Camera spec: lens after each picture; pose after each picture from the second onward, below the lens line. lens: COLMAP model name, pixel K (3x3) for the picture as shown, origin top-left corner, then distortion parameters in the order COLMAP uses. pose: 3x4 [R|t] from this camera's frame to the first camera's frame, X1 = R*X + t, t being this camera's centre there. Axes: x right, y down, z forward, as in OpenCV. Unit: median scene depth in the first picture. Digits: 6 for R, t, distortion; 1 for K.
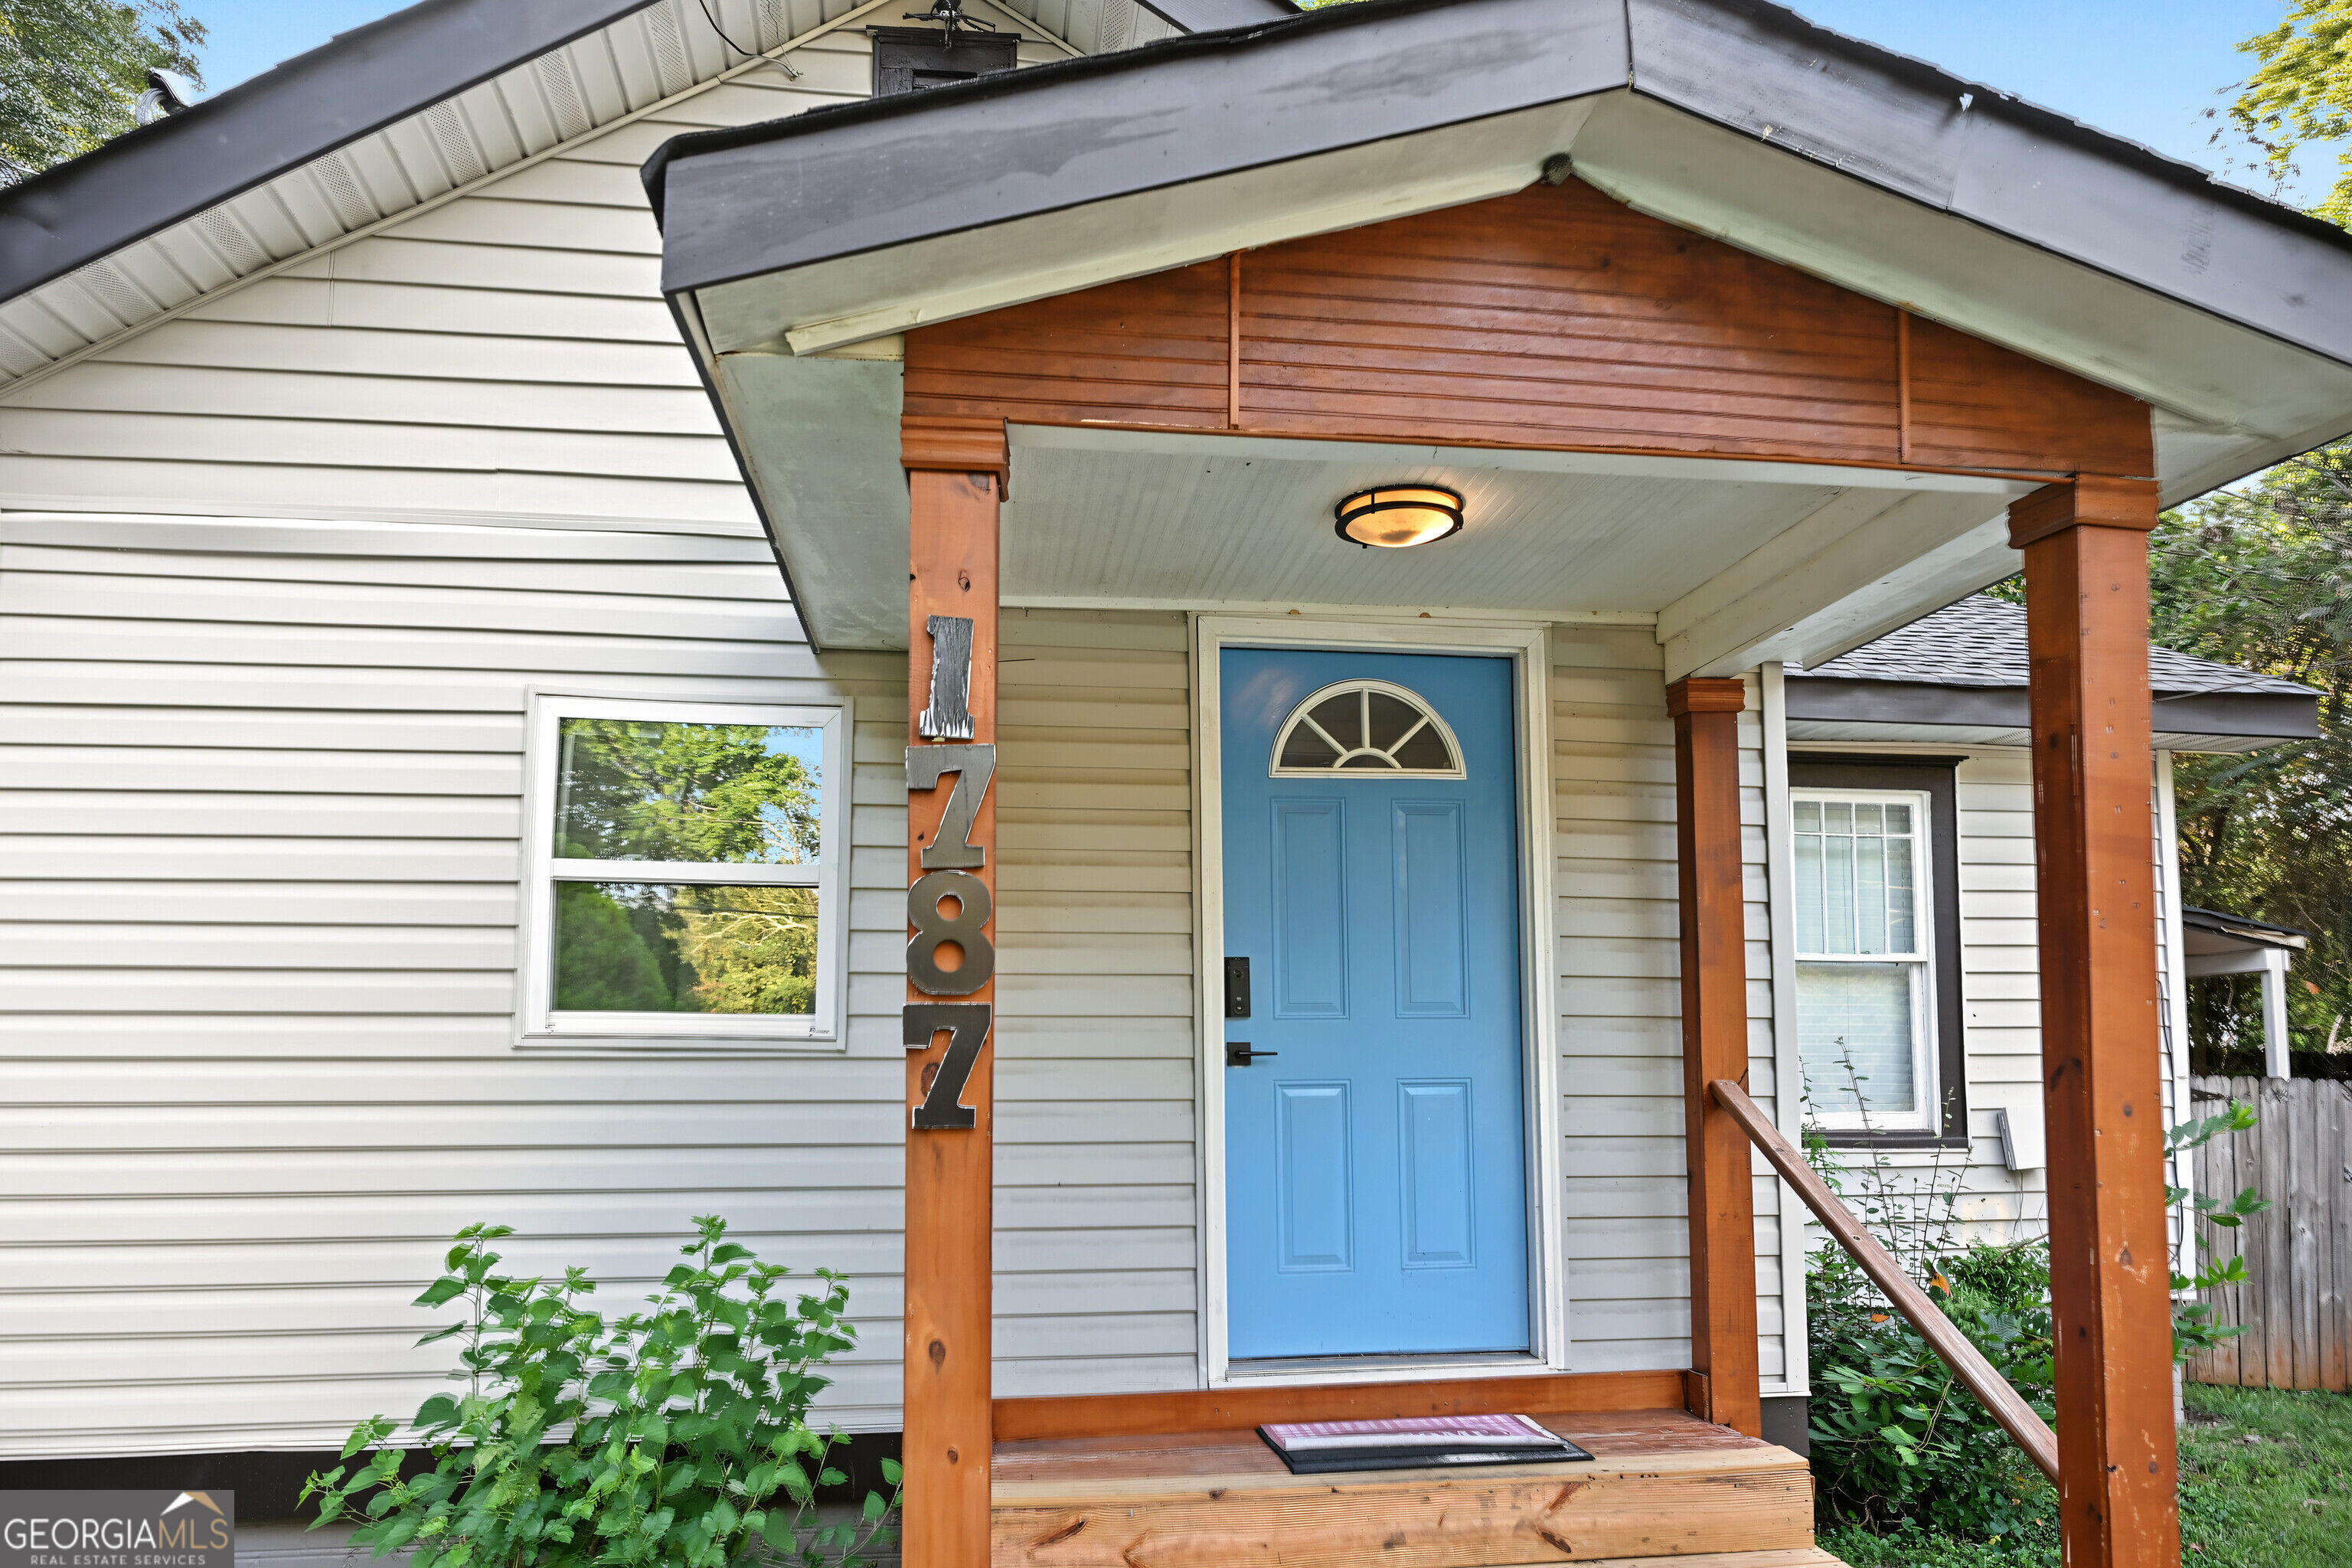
lens RADIAL K [[1603.1, 0, 1182.0], [0, 1603.1, 899.5], [0, 0, 1]] dist [0.000009, 0.002361]
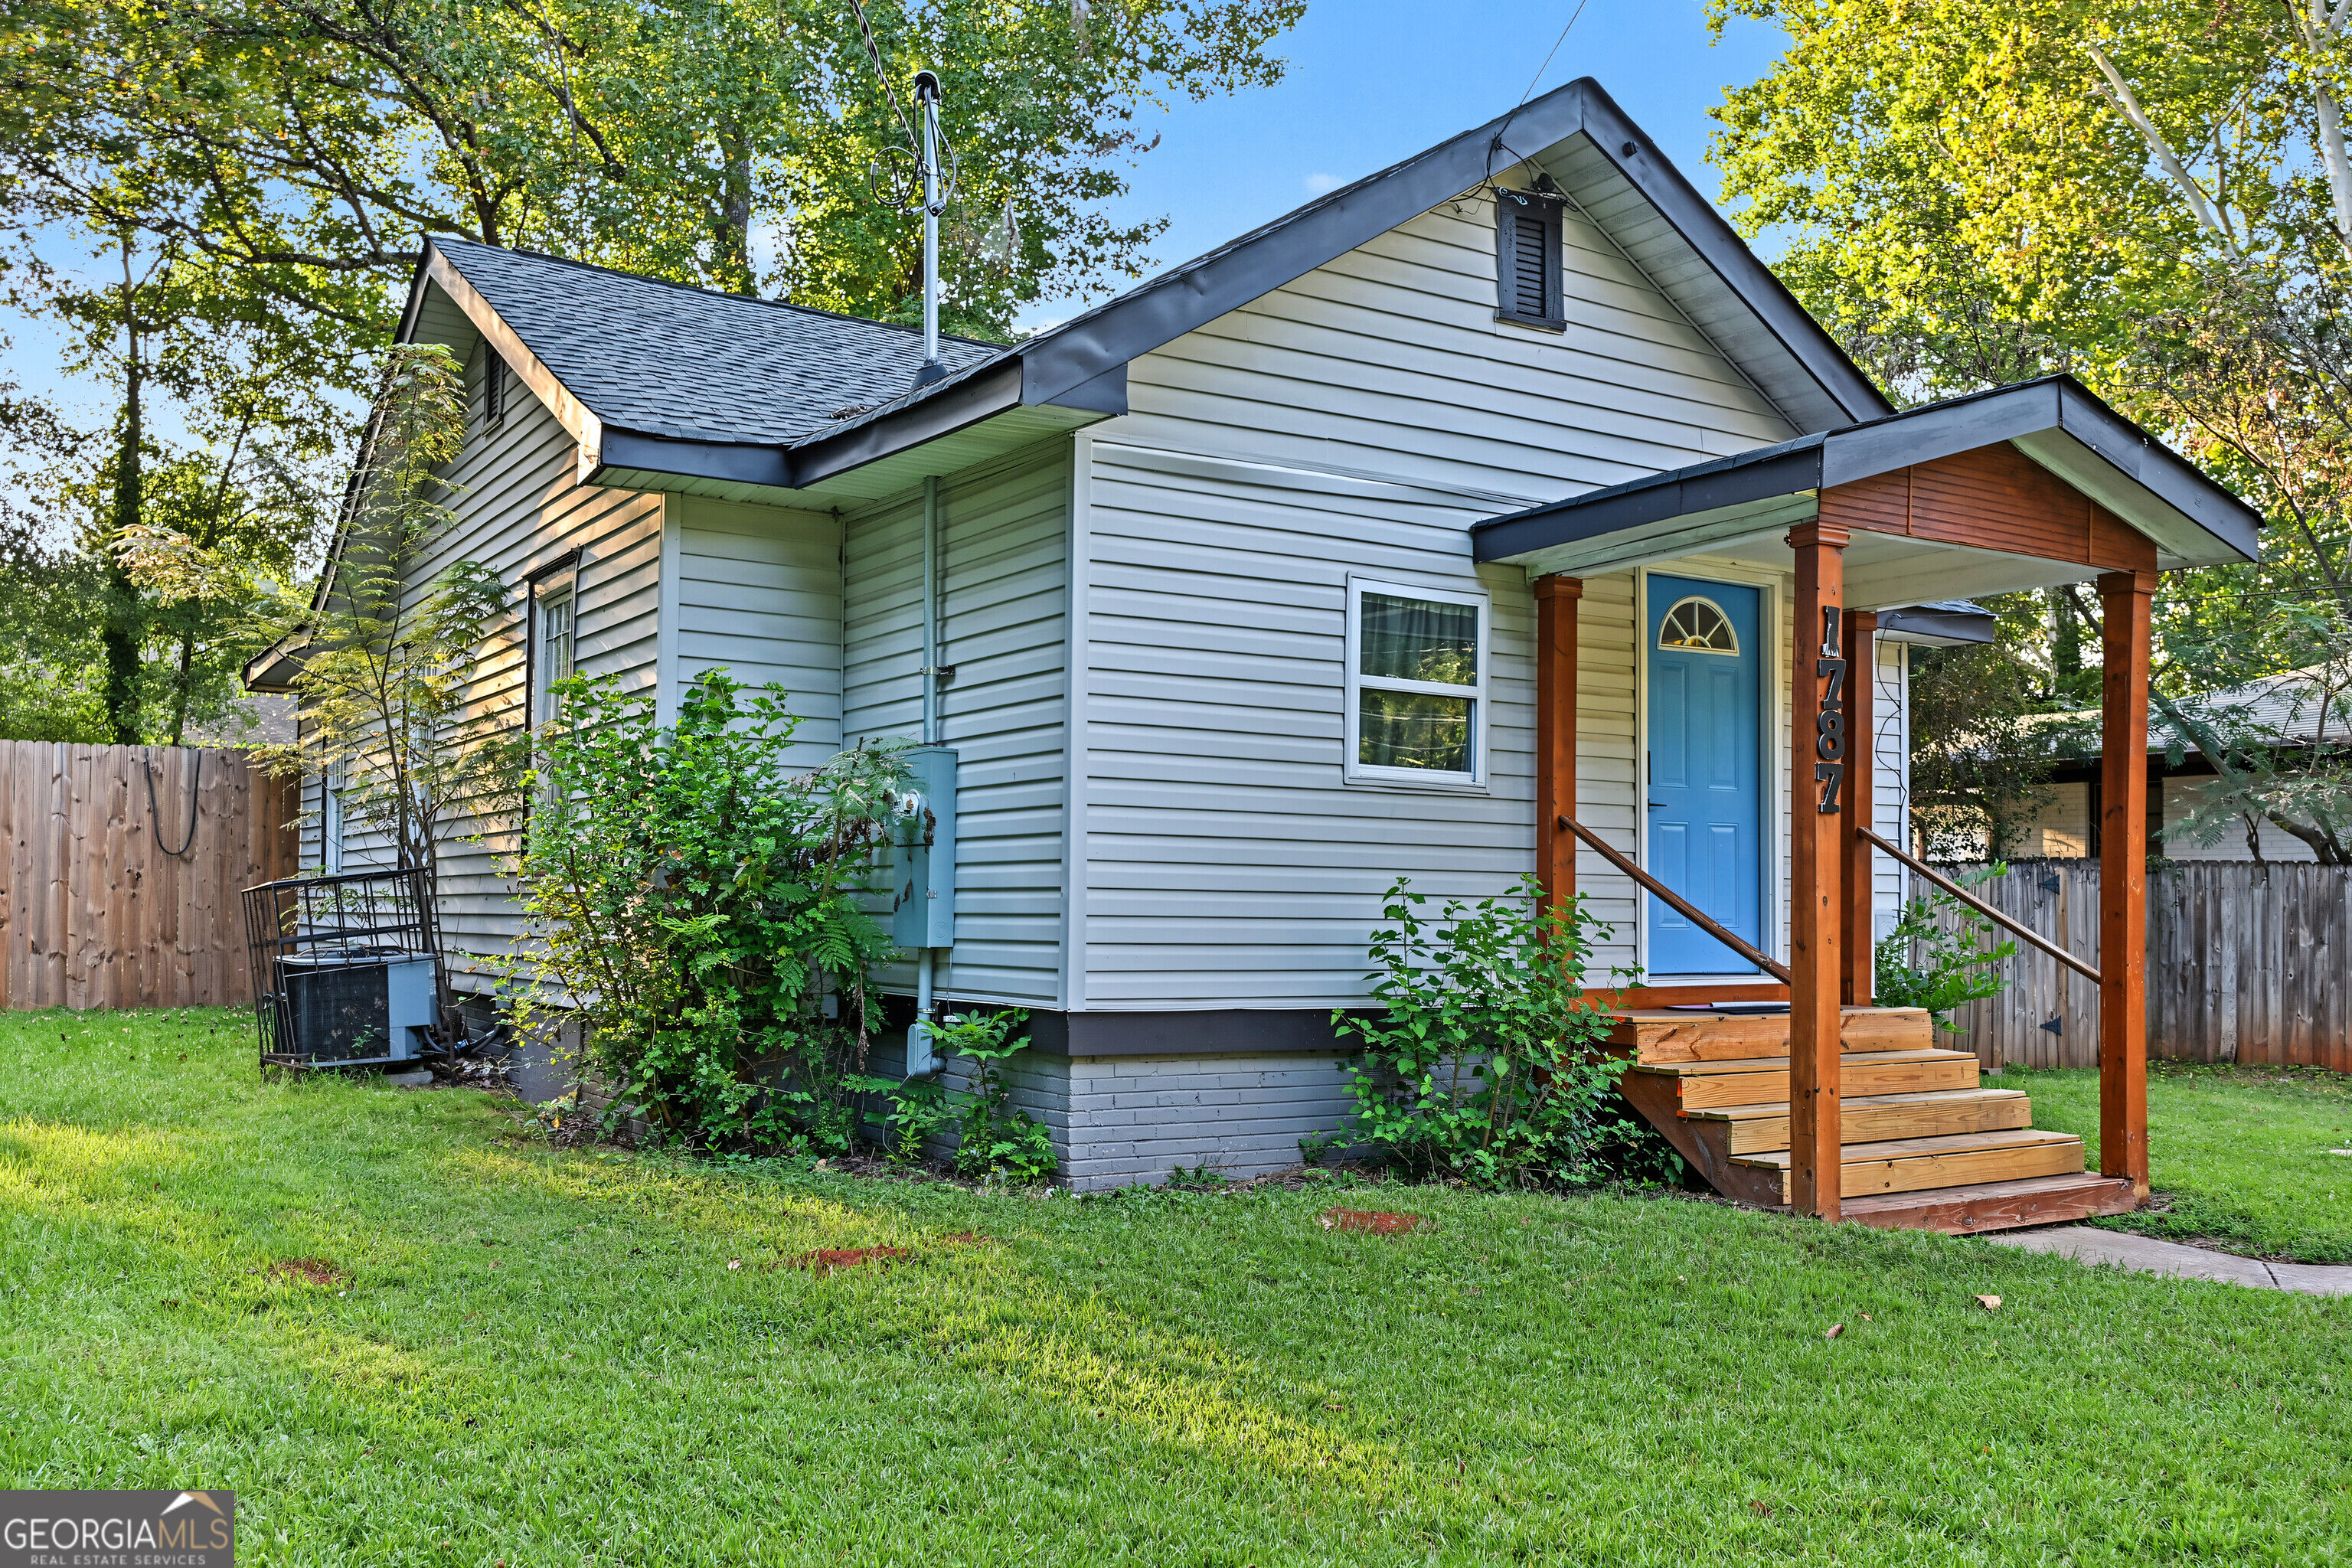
lens RADIAL K [[2028.3, 0, 1176.0], [0, 2028.3, 784.0], [0, 0, 1]] dist [-0.015171, -0.002039]
pose [[0.916894, 0.038741, 0.397246, -1.331488], [-0.056440, 0.997862, 0.032955, 0.028233], [-0.395120, -0.052637, 0.917120, -0.848520]]
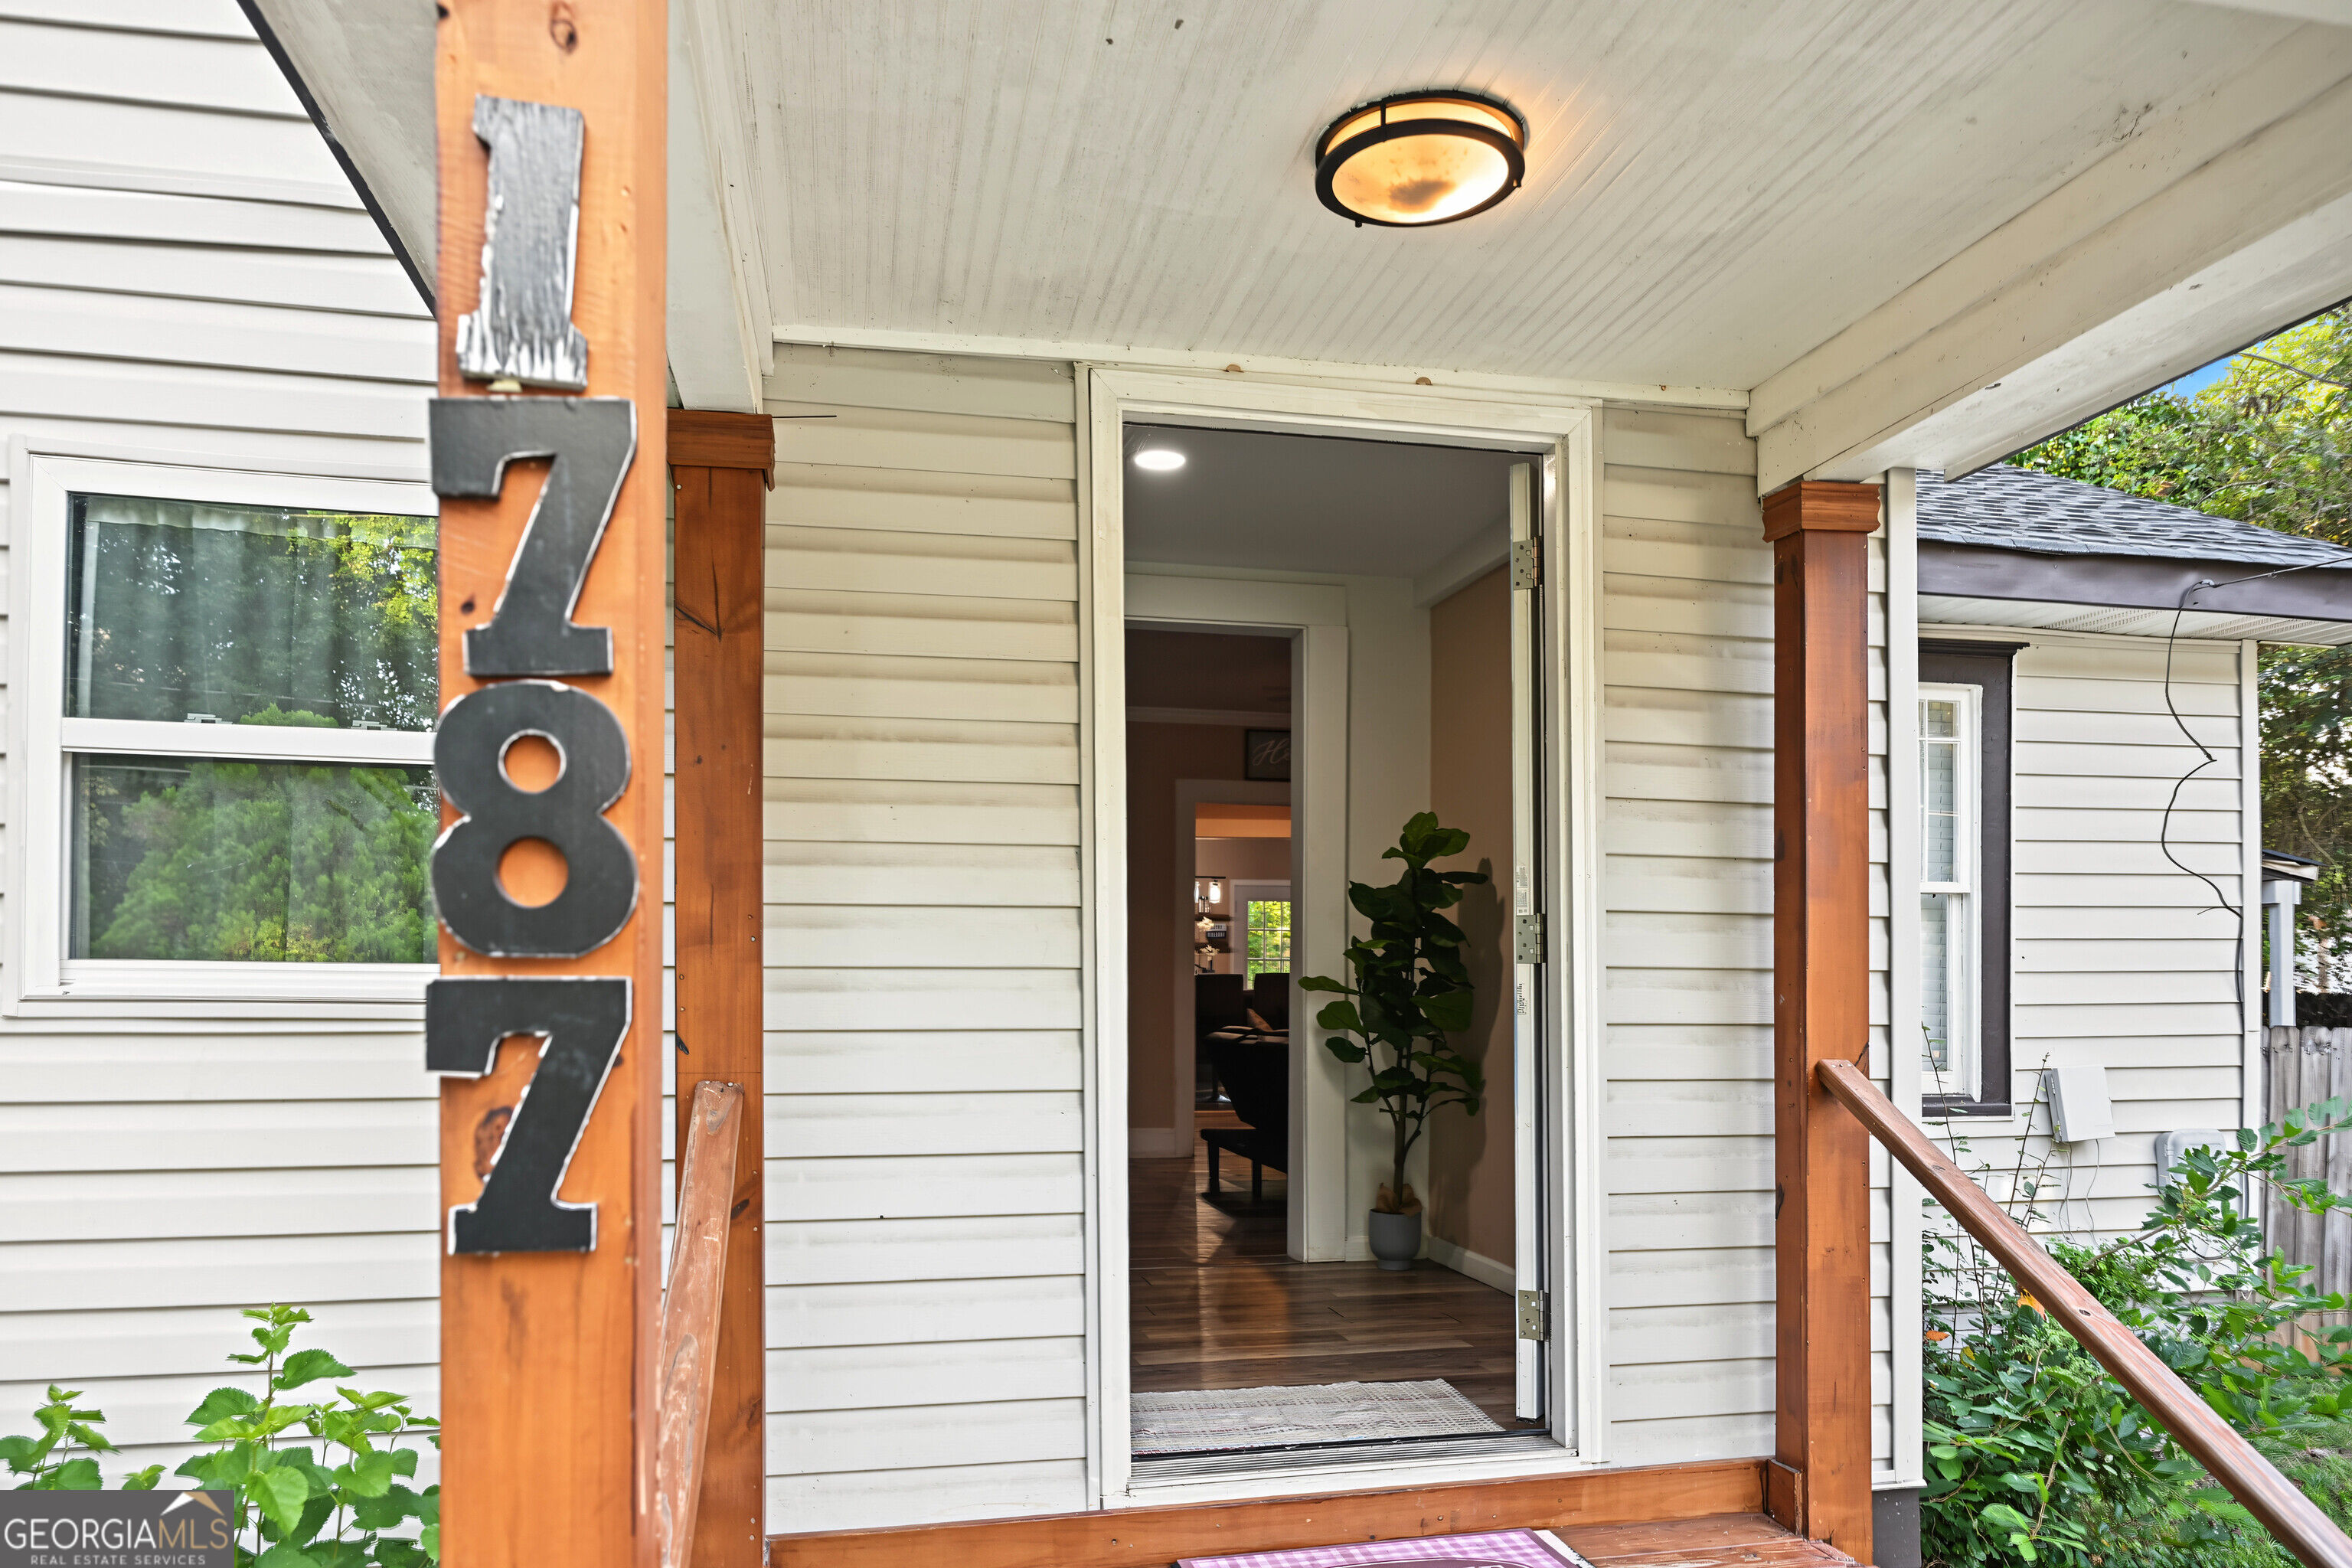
lens RADIAL K [[1636.6, 0, 1177.7], [0, 1636.6, 955.1], [0, 0, 1]] dist [0.000824, -0.000118]
pose [[0.997951, 0.002667, 0.063924, 0.003307], [-0.007733, 0.996834, 0.079136, 0.011889], [-0.063511, -0.079468, 0.994812, 0.302899]]
